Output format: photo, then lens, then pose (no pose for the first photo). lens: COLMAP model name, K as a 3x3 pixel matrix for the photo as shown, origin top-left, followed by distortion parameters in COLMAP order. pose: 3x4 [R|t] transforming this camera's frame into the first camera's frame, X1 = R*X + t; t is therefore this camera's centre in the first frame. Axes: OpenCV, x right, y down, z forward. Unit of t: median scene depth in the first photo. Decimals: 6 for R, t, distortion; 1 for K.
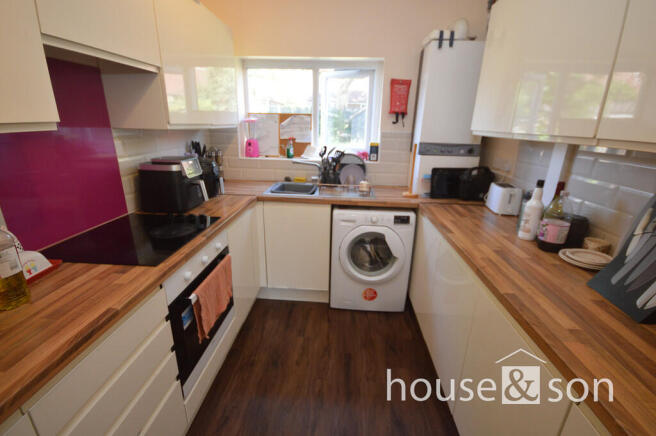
lens RADIAL K [[293.4, 0, 327.2], [0, 293.4, 219.8], [0, 0, 1]] dist [0.002425, 0.000970]
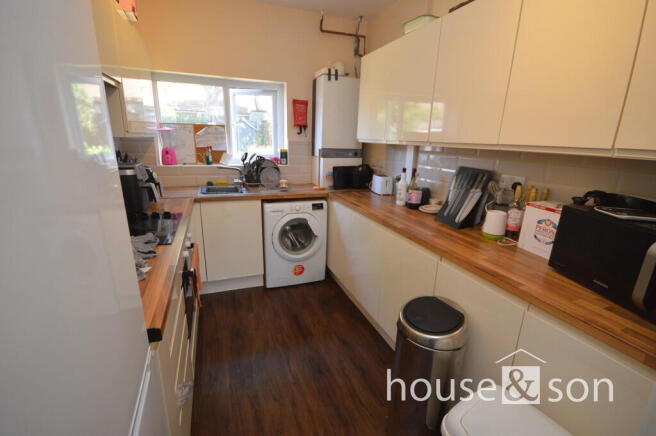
lens RADIAL K [[293.4, 0, 328.1], [0, 293.4, 216.9], [0, 0, 1]] dist [0.002425, 0.000970]
pose [[0.911052, -0.106443, 0.398315, -0.220696], [0.123727, 0.992155, -0.017861, 0.072541], [-0.393290, 0.065555, 0.917075, -0.206603]]
